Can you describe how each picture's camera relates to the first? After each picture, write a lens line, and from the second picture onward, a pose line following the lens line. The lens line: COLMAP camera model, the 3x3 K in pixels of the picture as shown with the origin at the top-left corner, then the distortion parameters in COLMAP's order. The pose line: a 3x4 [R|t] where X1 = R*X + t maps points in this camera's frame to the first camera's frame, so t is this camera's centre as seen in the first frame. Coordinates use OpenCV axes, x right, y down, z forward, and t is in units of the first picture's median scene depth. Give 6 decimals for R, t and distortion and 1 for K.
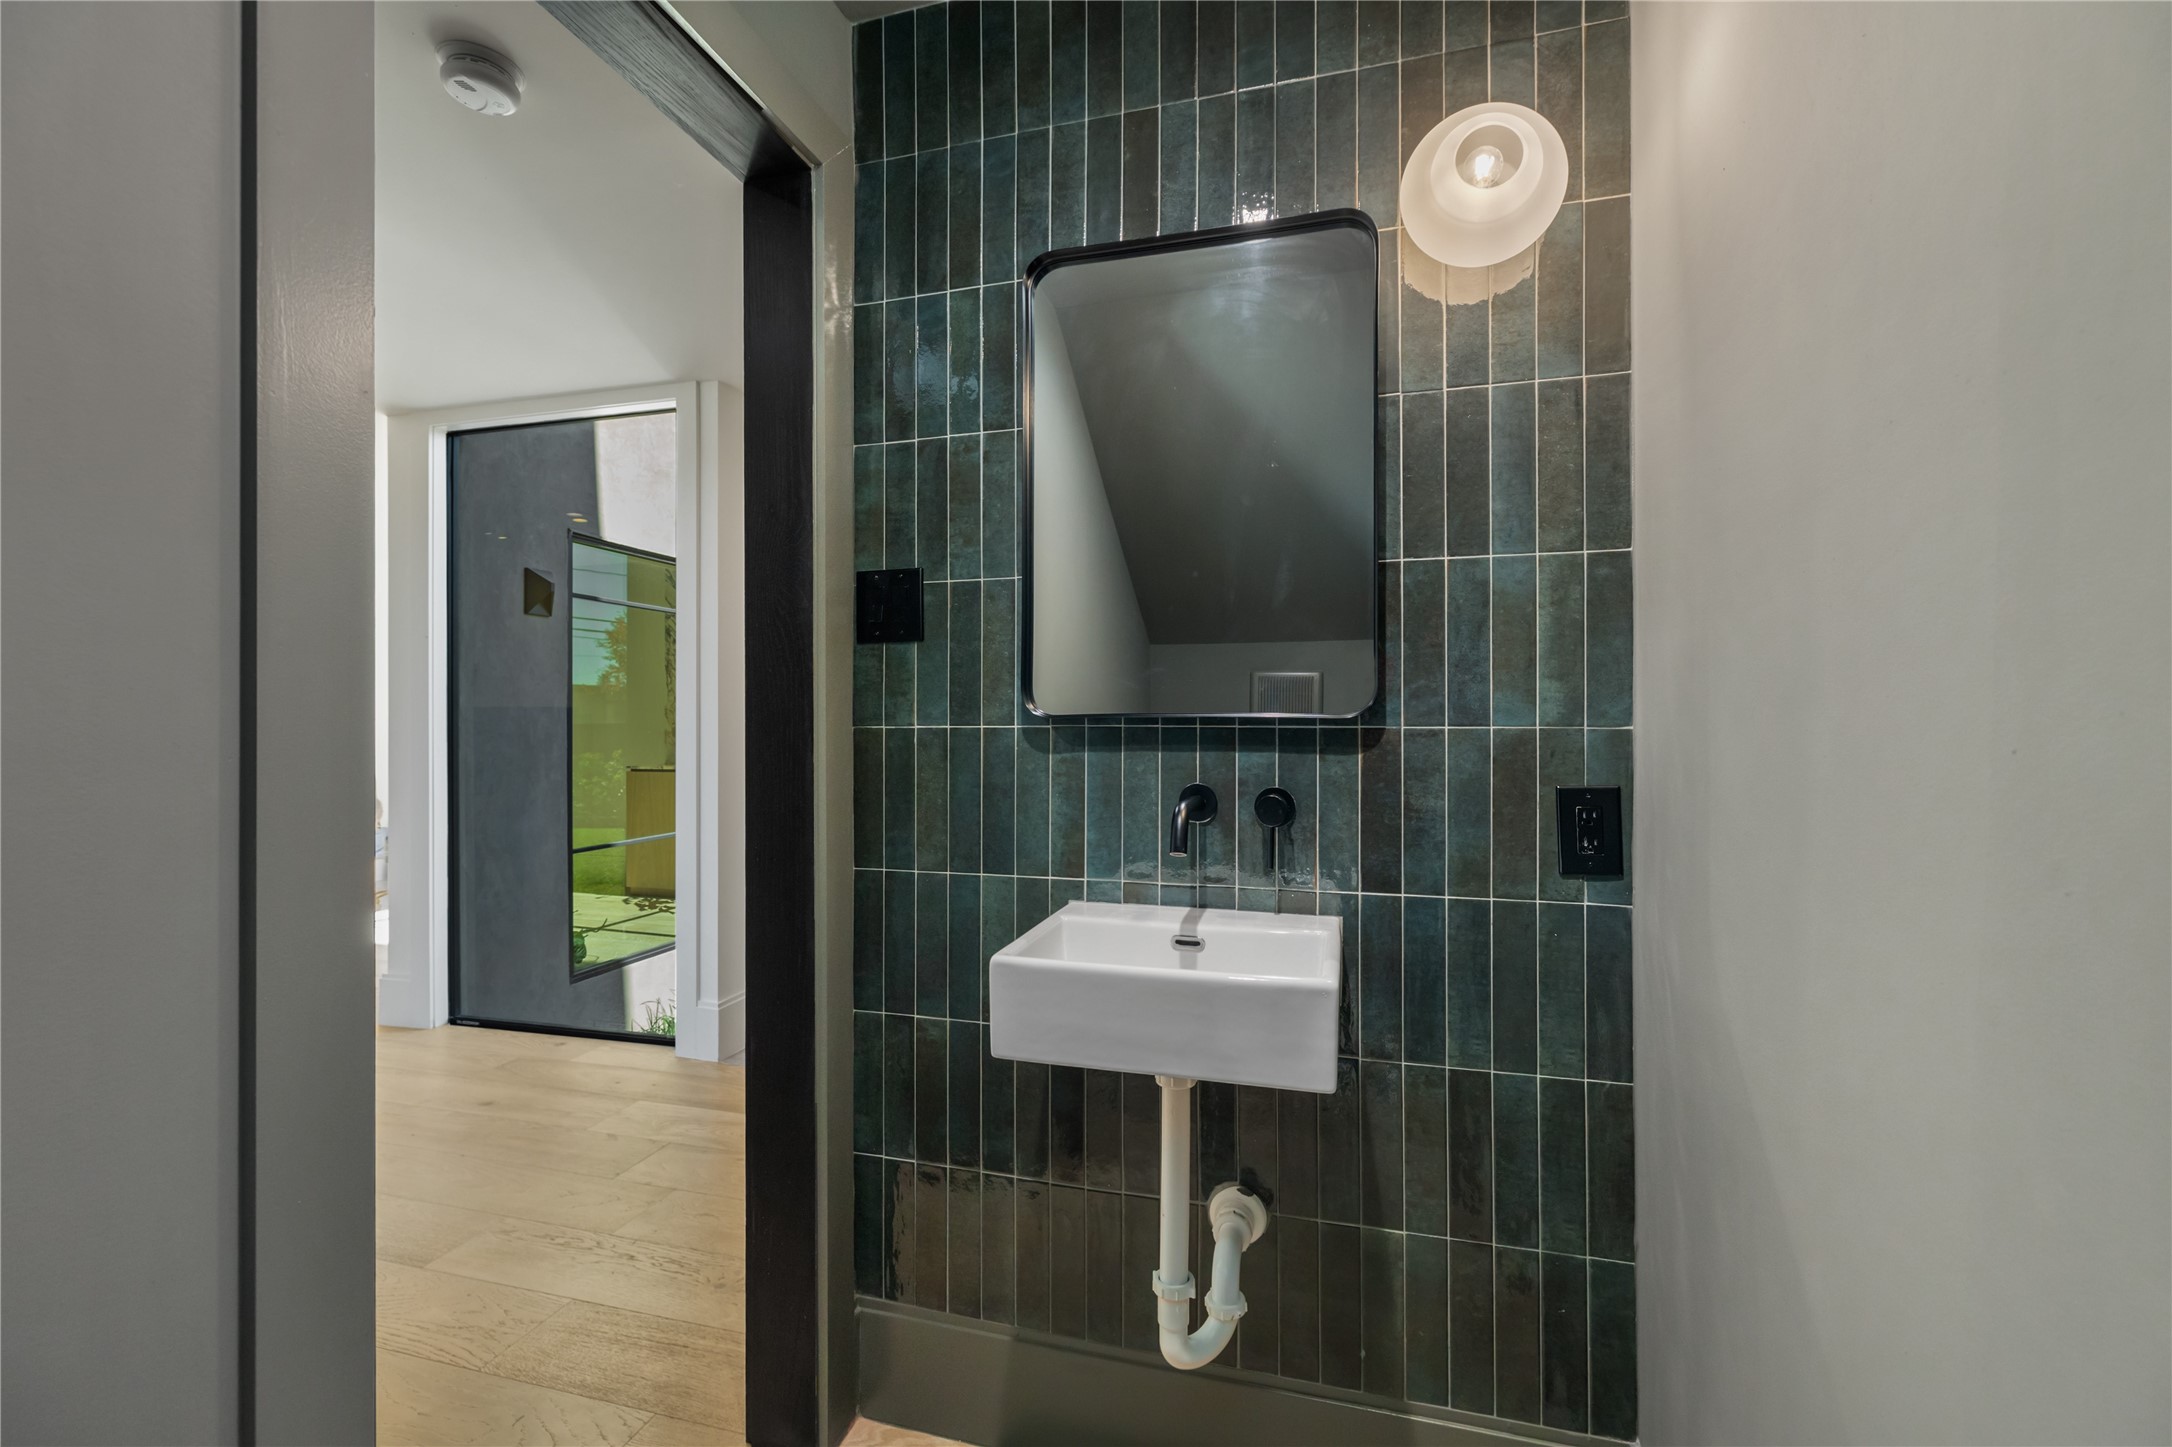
lens RADIAL K [[922.4, 0, 1088.3], [0, 922.4, 716.9], [0, 0, 1]] dist [0.001446, -0.000553]
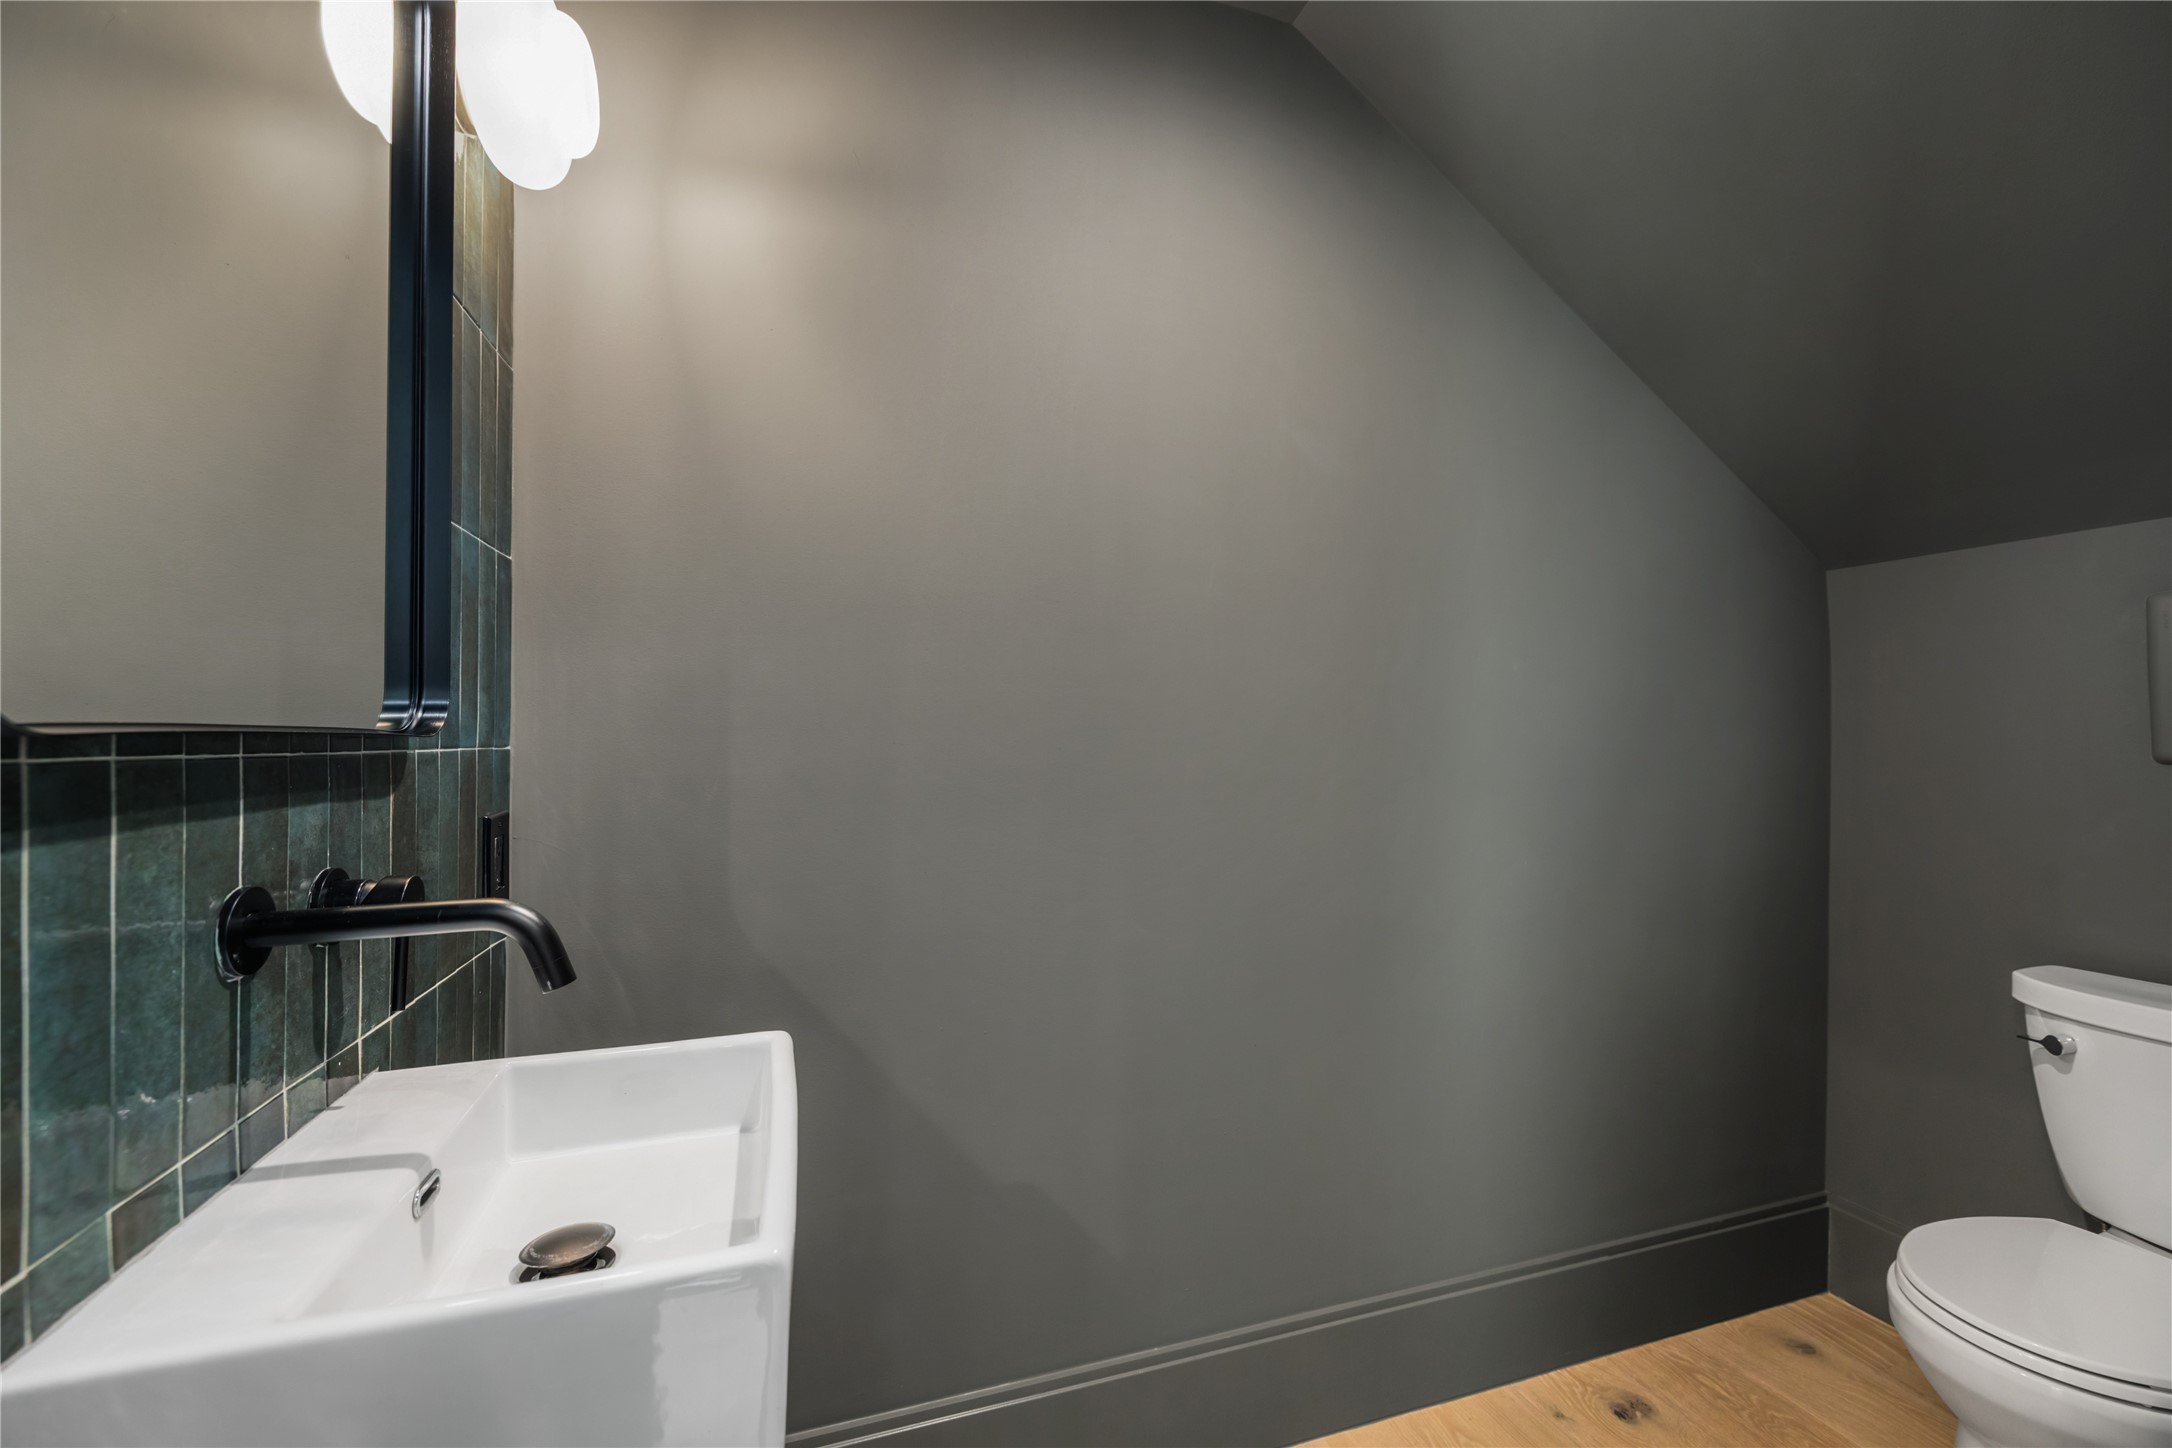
lens RADIAL K [[922.4, 0, 1087.6], [0, 922.4, 730.3], [0, 0, 1]] dist [0.001446, -0.000553]
pose [[-0.558909, 0.012951, 0.829128, -0.450591], [0.005885, 0.999915, -0.011652, 0.005956], [-0.829208, -0.001633, -0.558937, 0.896943]]
